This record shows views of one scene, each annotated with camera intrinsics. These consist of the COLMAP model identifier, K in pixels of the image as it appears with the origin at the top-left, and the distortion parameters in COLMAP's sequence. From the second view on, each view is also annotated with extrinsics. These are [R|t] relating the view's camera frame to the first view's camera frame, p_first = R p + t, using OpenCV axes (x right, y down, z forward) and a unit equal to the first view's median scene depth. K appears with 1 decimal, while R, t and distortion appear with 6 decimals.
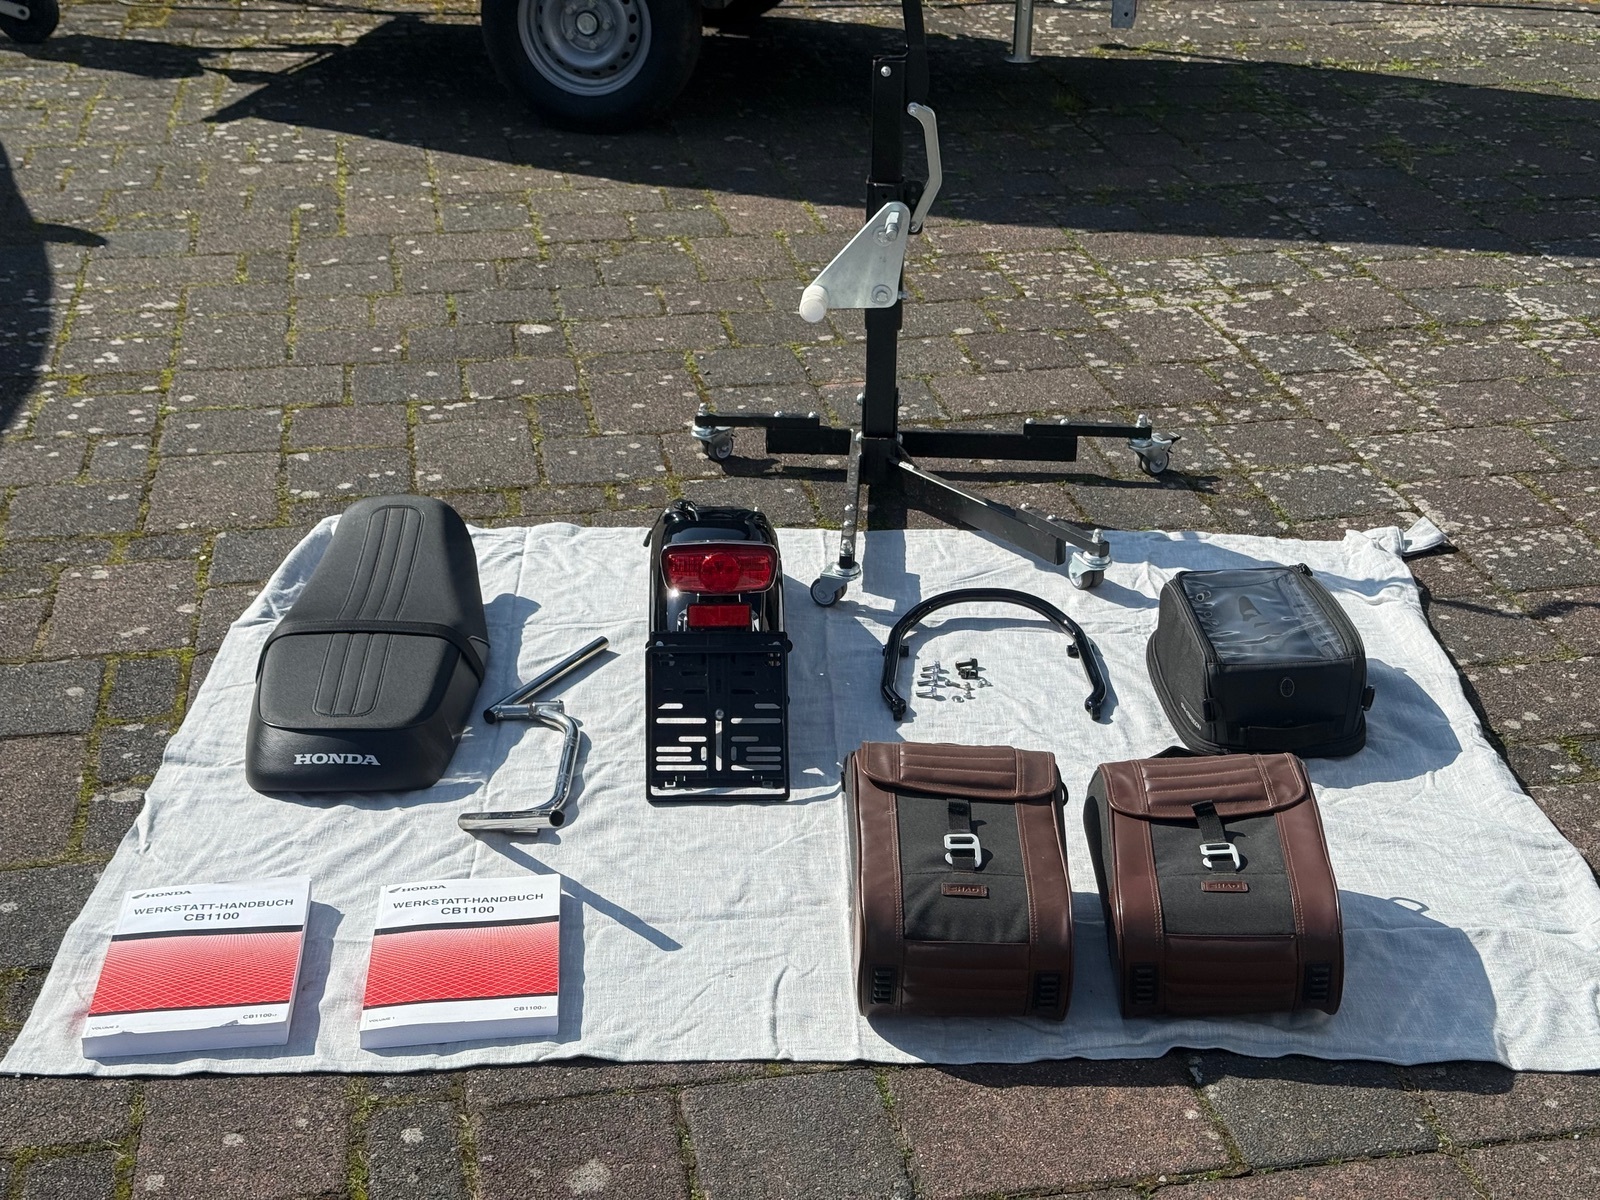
lens RADIAL K [[2241.8, 0, 800.0], [0, 2241.8, 600.0], [0, 0, 1]] dist [0.109365, -0.077164]
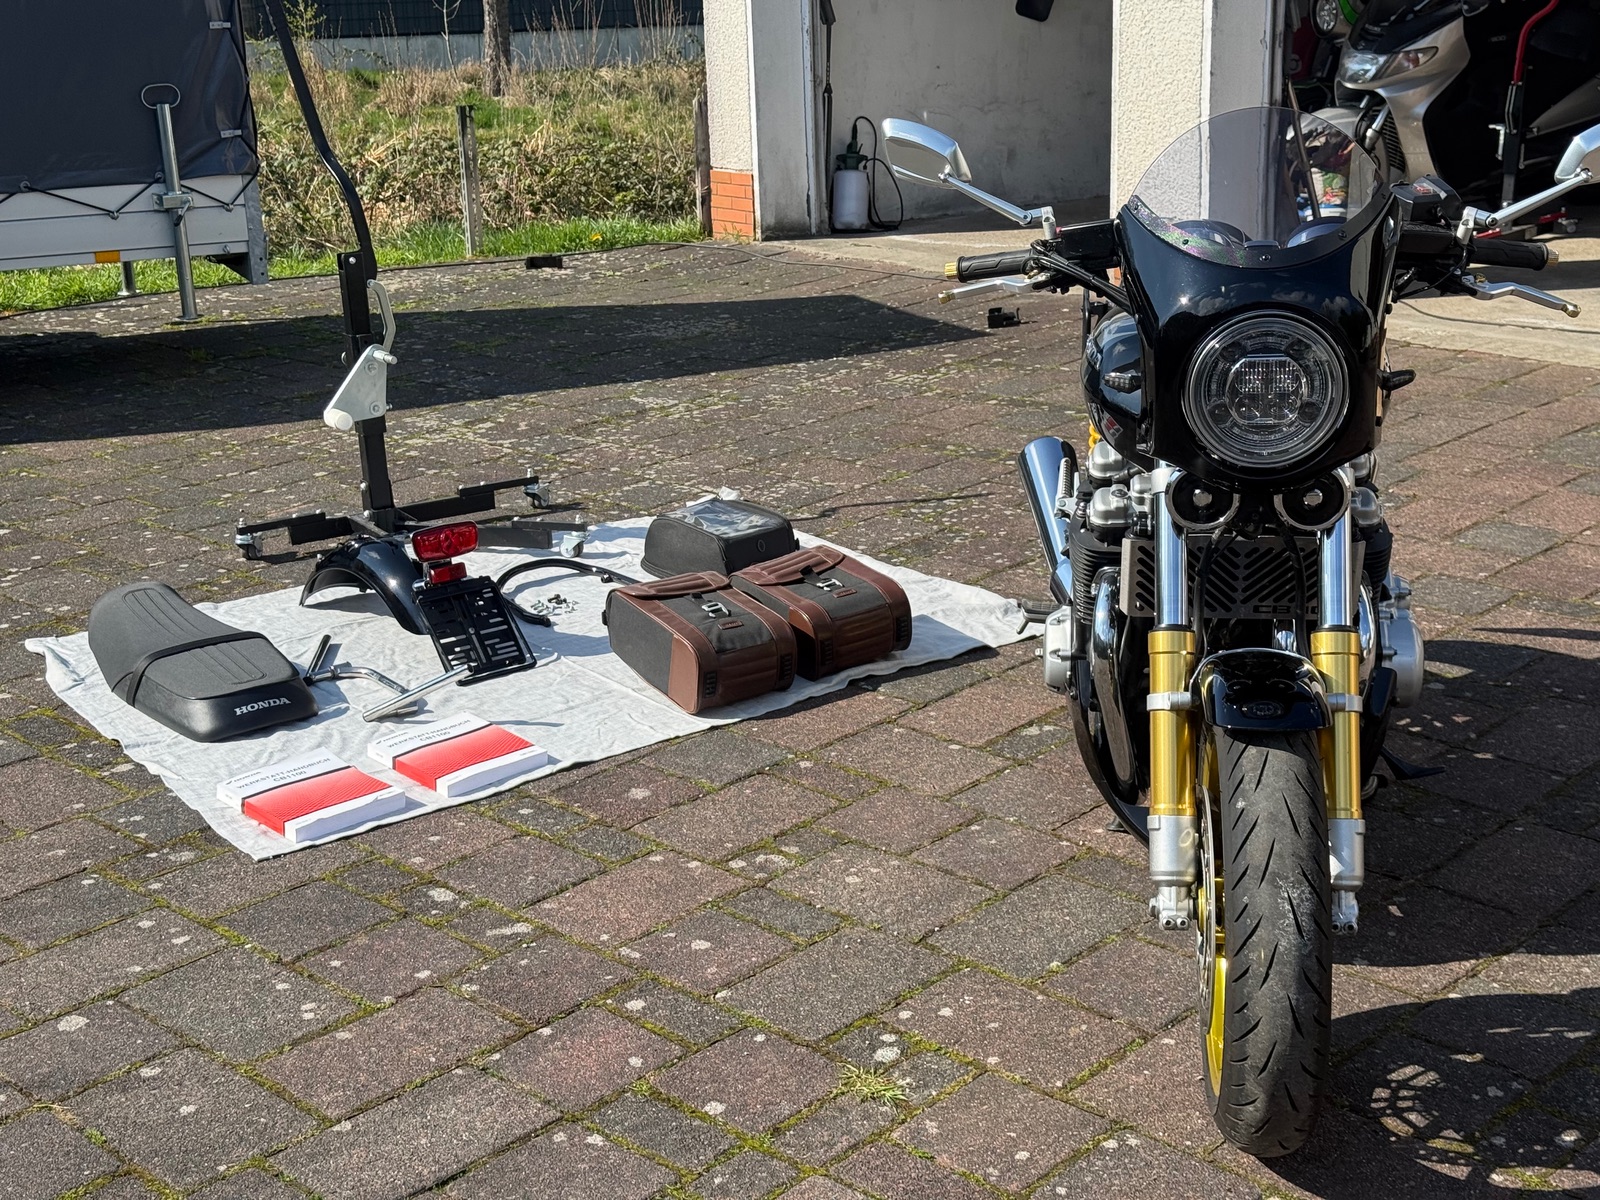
lens RADIAL K [[2241.8, 0, 800.0], [0, 2241.8, 600.0], [0, 0, 1]] dist [0.109365, -0.077164]
pose [[0.808207, -0.202397, 0.553026, -0.632584], [0.287671, 0.955104, -0.070860, 0.184002], [-0.513855, 0.216359, 0.830145, -0.378176]]
